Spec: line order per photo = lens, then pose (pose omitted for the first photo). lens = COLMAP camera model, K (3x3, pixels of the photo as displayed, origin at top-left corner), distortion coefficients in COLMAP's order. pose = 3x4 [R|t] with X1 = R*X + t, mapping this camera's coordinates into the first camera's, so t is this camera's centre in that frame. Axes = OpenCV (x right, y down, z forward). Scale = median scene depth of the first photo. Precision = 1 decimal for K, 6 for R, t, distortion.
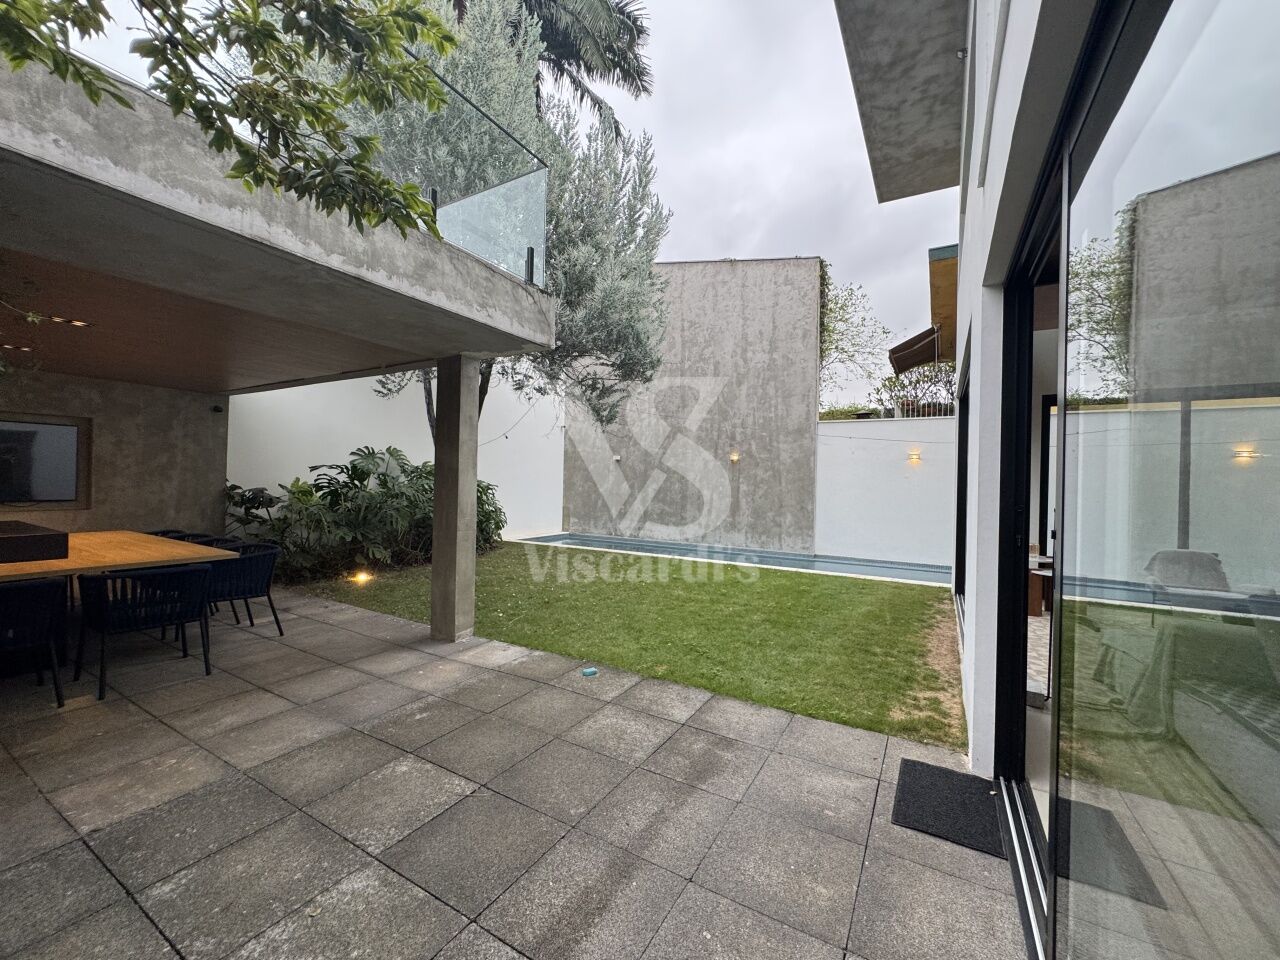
lens RADIAL K [[510.2, 0, 639.8], [0, 510.2, 479.5], [0, 0, 1]] dist [-0.002095, 0.000556]
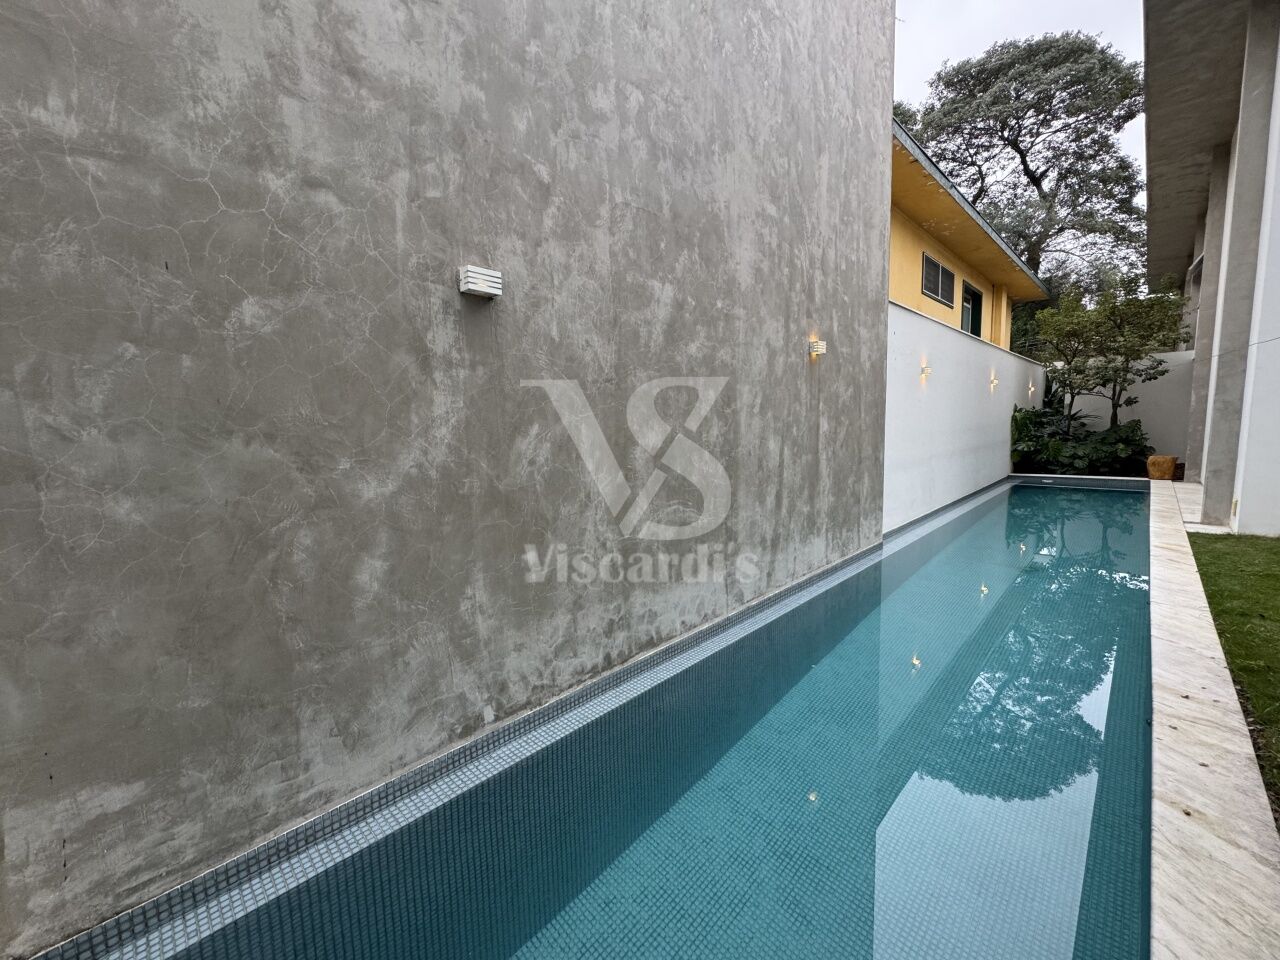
lens RADIAL K [[510.2, 0, 639.5], [0, 510.2, 479.5], [0, 0, 1]] dist [-0.002095, 0.000556]
pose [[0.250963, -0.131000, 0.959092, -0.239425], [0.030902, 0.991380, 0.127324, 0.002452], [-0.967503, -0.002316, 0.252848, 1.077453]]
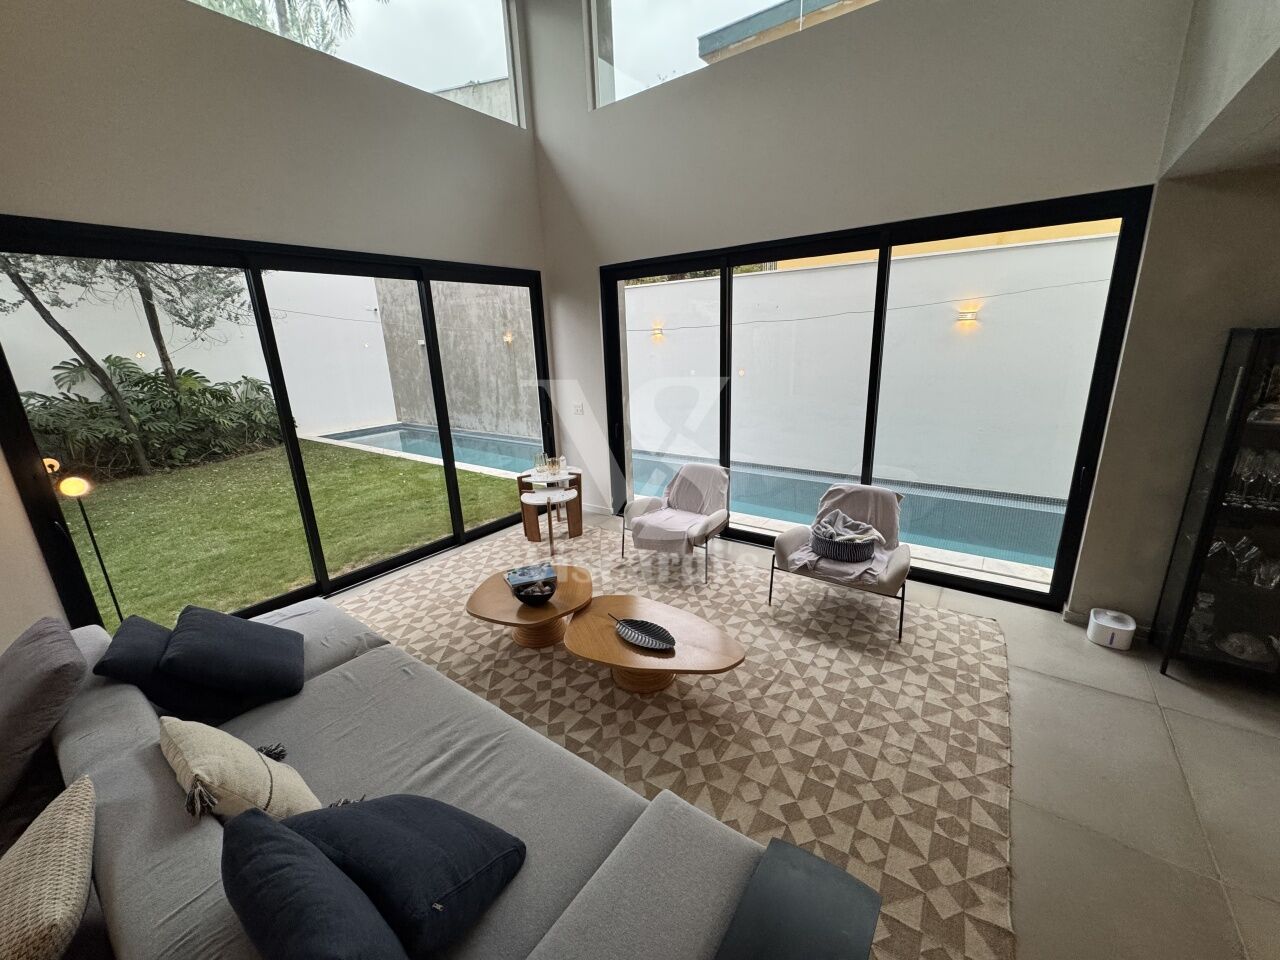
lens RADIAL K [[510.2, 0, 640.5], [0, 510.2, 479.8], [0, 0, 1]] dist [-0.002095, 0.000556]
pose [[0.993074, -0.029344, -0.113764, 0.536090], [0.059084, 0.961688, 0.267704, -0.031986], [0.101550, -0.272572, 0.956761, 0.096421]]
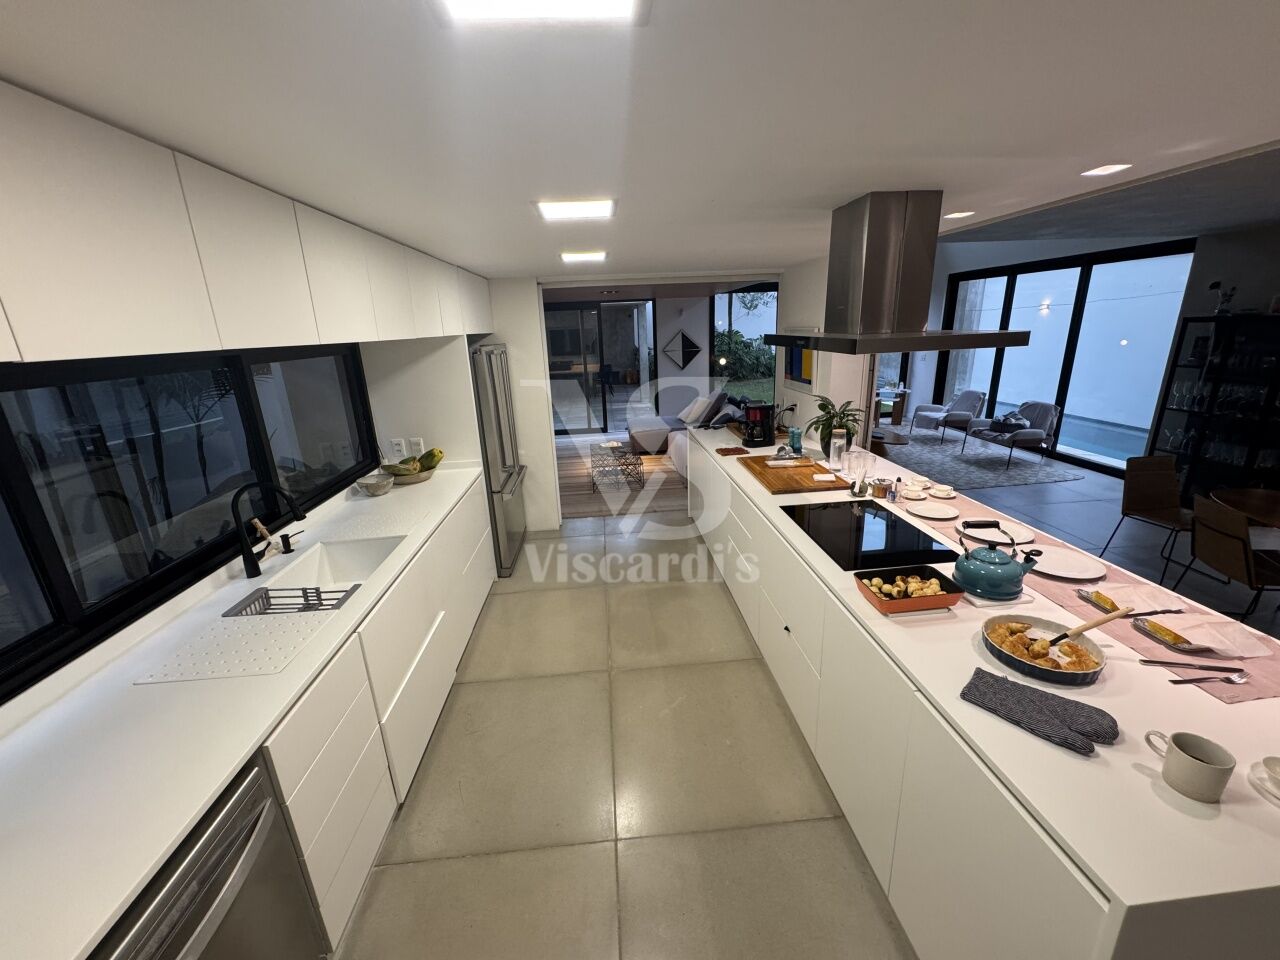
lens RADIAL K [[510.2, 0, 642.2], [0, 510.2, 482.8], [0, 0, 1]] dist [-0.002095, 0.000556]
pose [[0.573115, 0.200549, -0.794556, 0.876976], [0.054521, 0.958112, 0.281158, -0.033277], [0.817659, -0.204456, 0.538174, -0.305509]]
